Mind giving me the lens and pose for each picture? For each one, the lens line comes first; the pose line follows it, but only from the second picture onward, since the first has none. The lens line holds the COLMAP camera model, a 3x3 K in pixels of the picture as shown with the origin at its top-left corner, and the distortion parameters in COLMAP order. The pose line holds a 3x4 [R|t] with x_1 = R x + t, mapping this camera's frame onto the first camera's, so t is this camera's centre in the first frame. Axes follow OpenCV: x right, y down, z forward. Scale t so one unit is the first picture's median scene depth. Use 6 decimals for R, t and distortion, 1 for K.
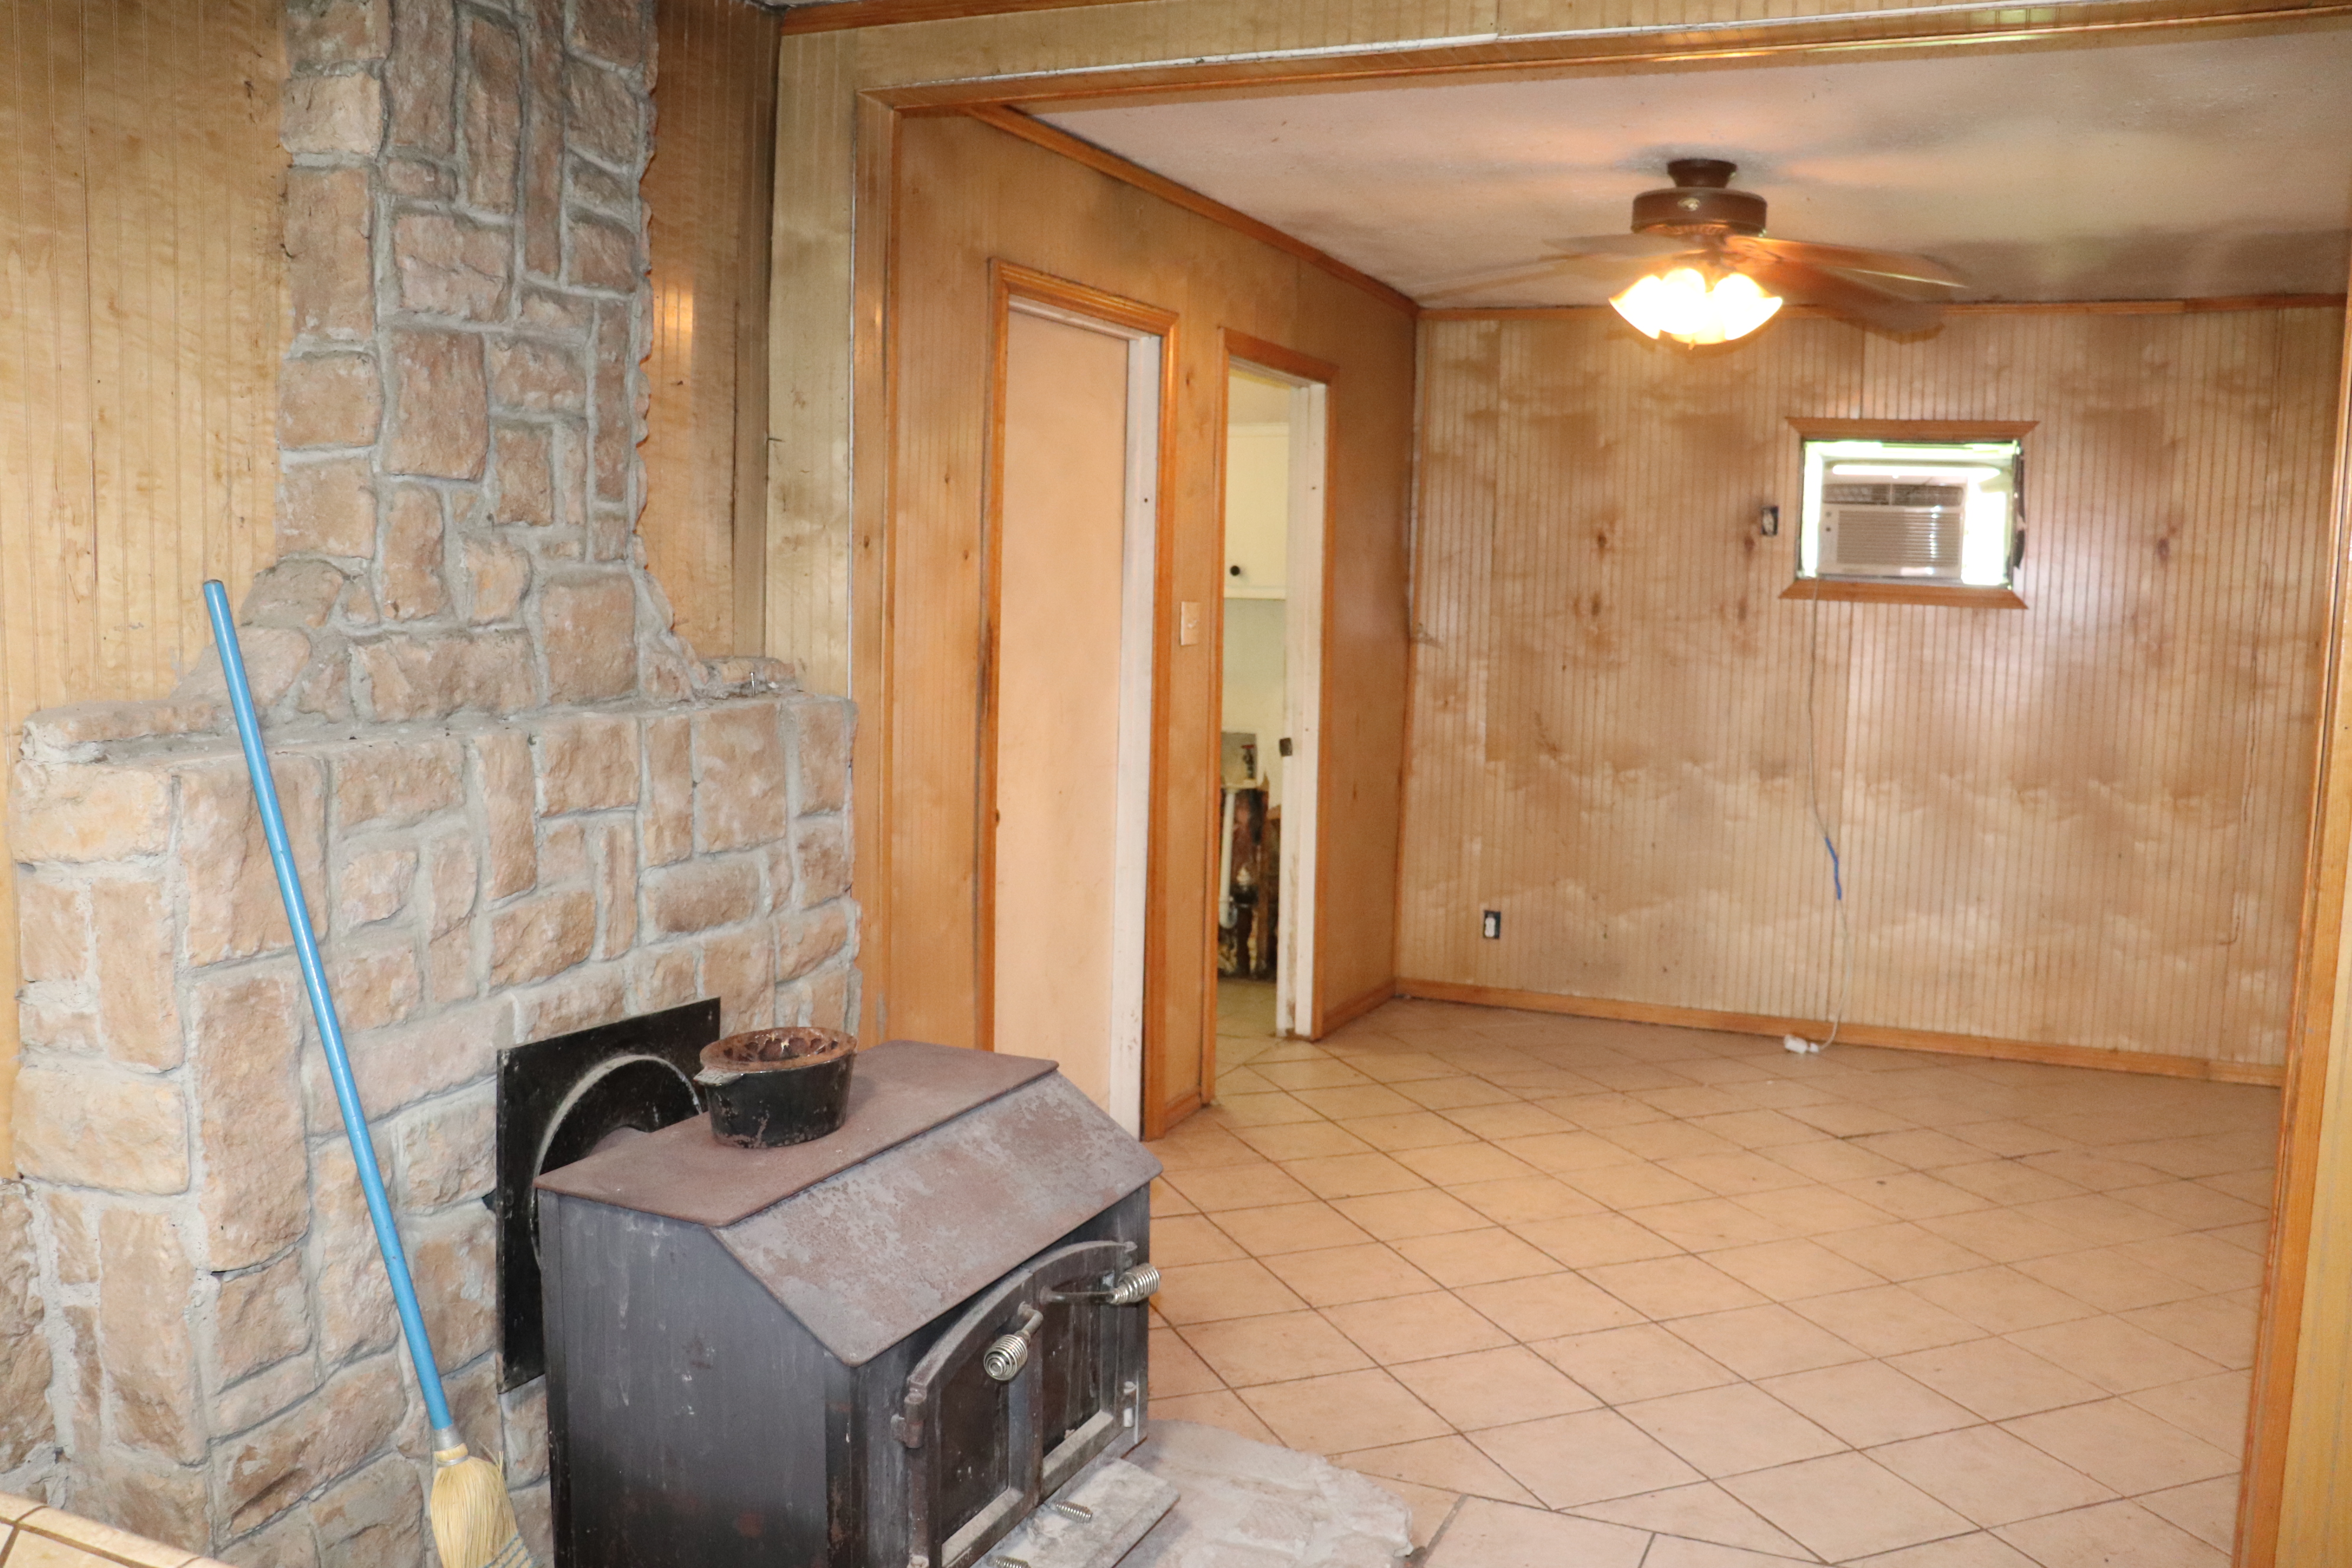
lens RADIAL K [[1948.6, 0, 1179.9], [0, 1948.6, 792.2], [0, 0, 1]] dist [-0.169296, 0.150726]
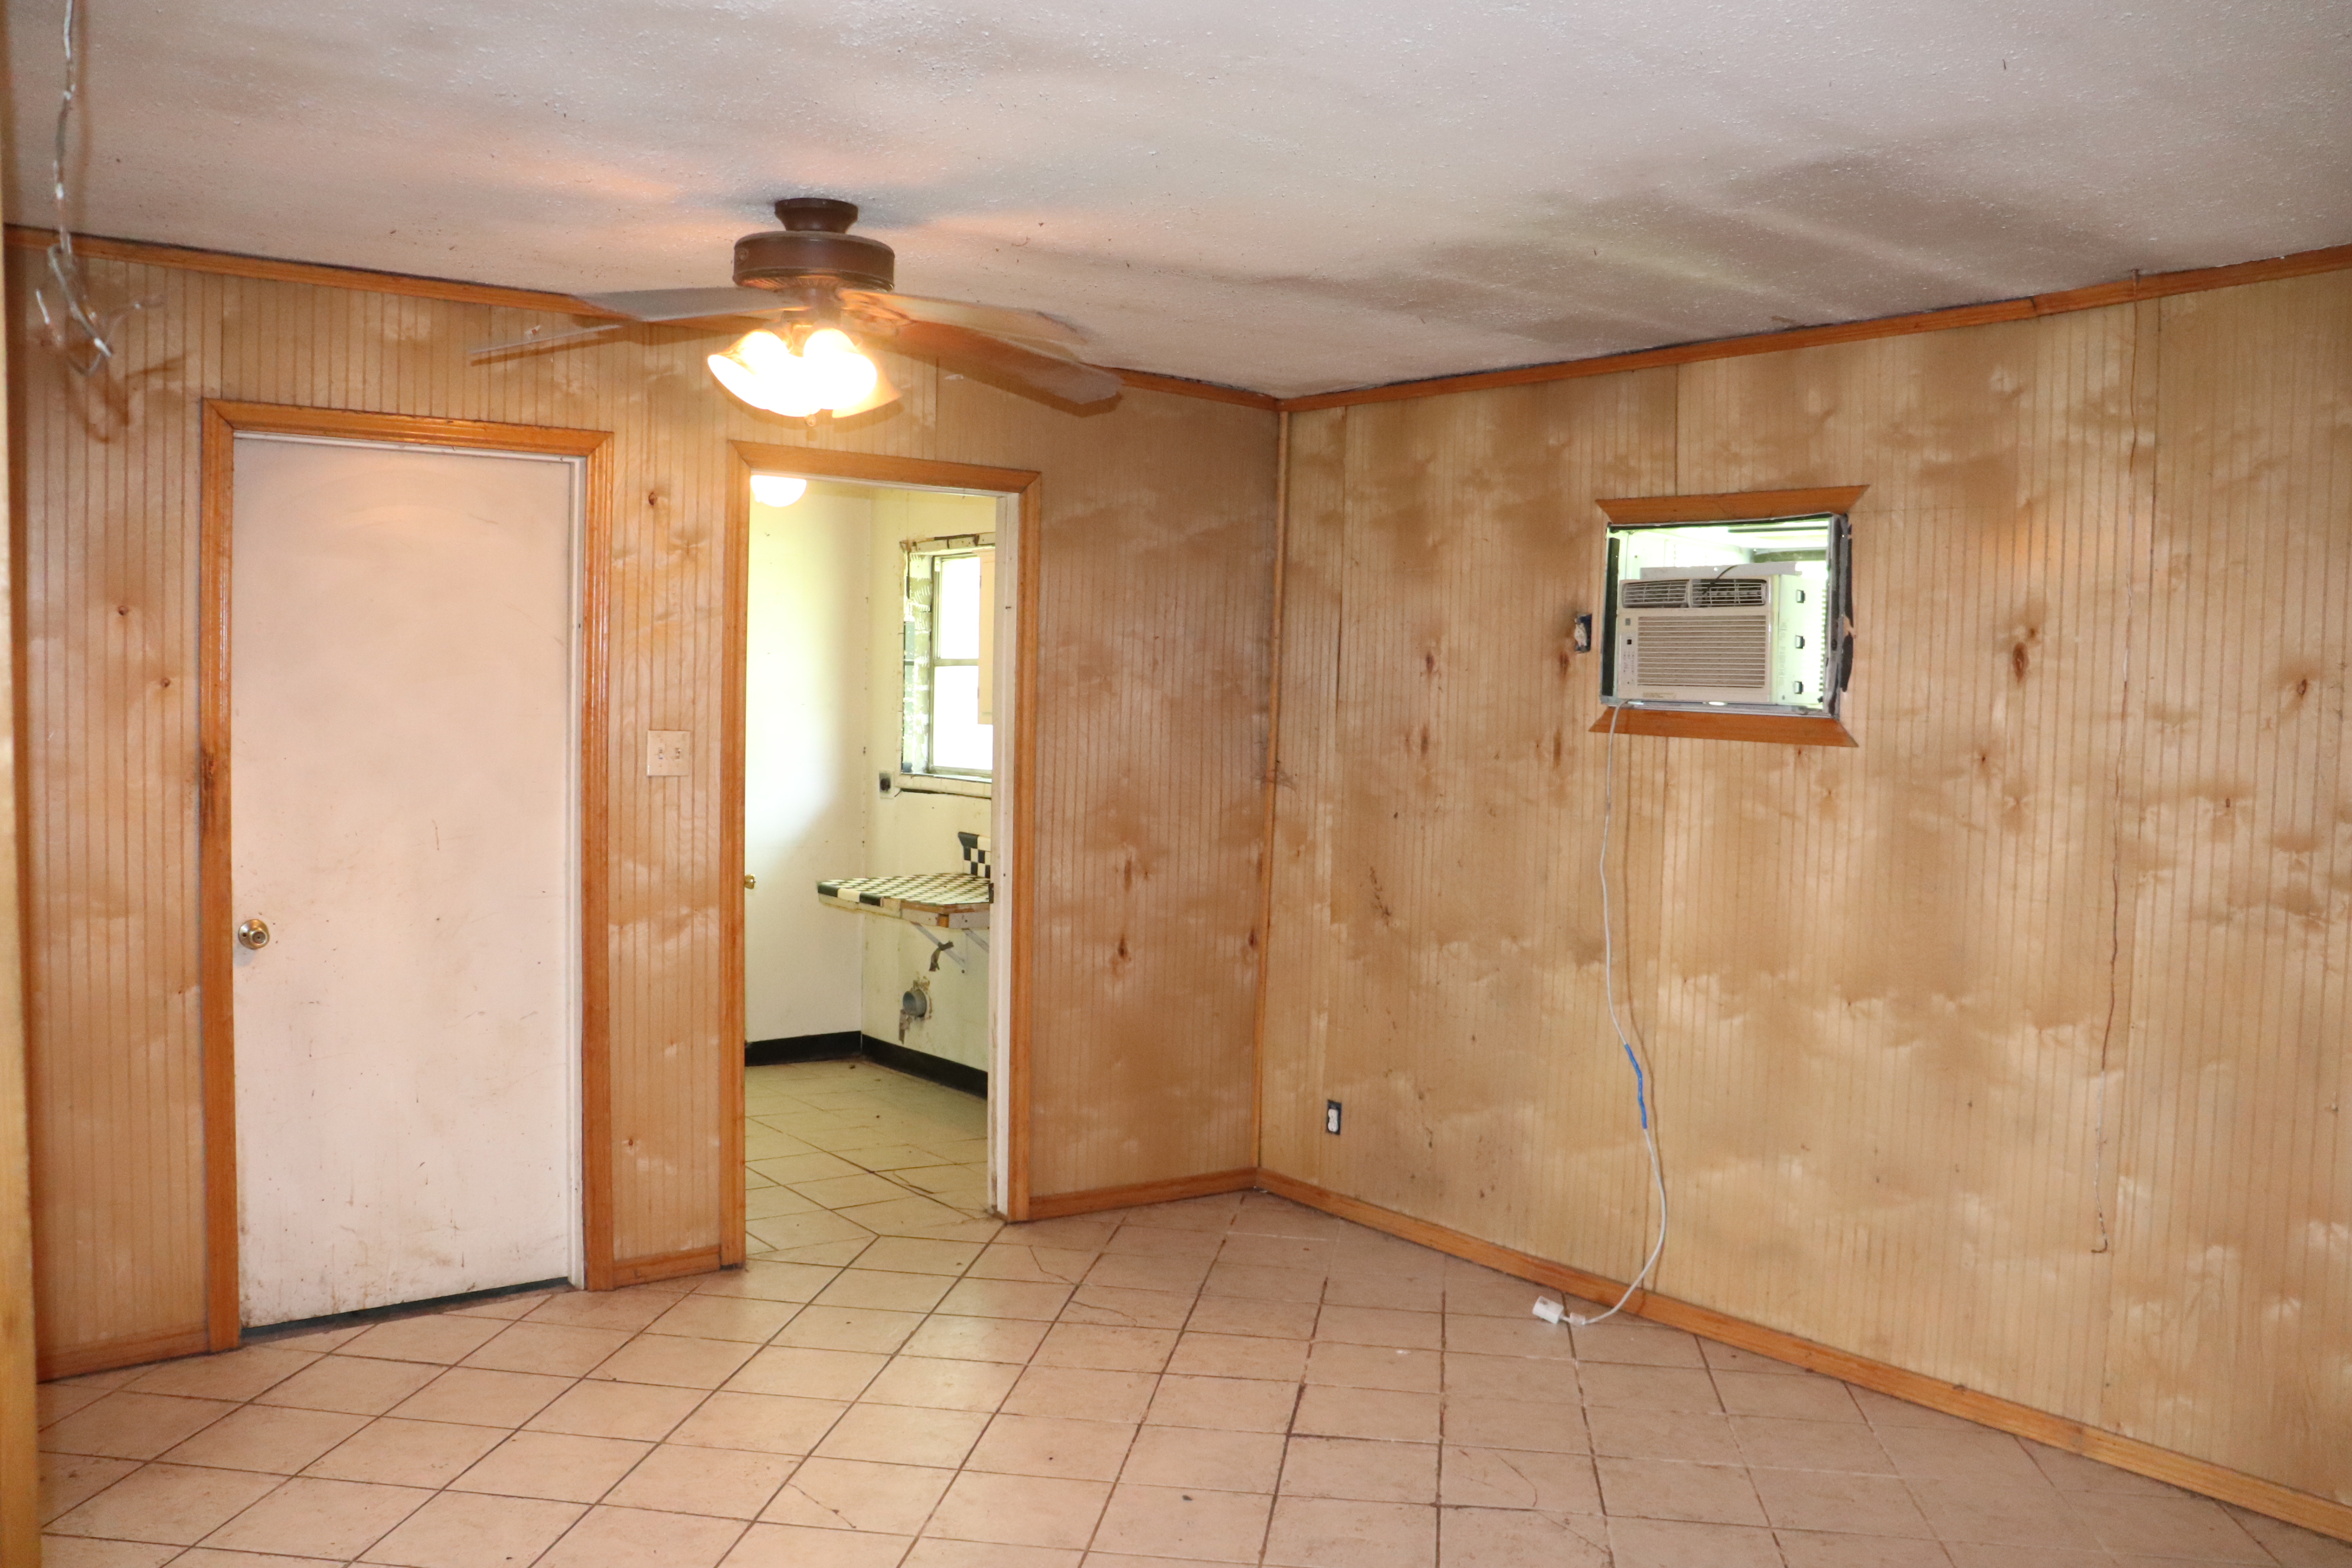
lens RADIAL K [[1948.6, 0, 1179.9], [0, 1948.6, 792.2], [0, 0, 1]] dist [-0.169296, 0.150726]
pose [[0.880833, 0.027929, -0.472603, 0.543722], [-0.064741, 0.995986, -0.061804, -0.017505], [0.468980, 0.085036, 0.879105, 0.236070]]
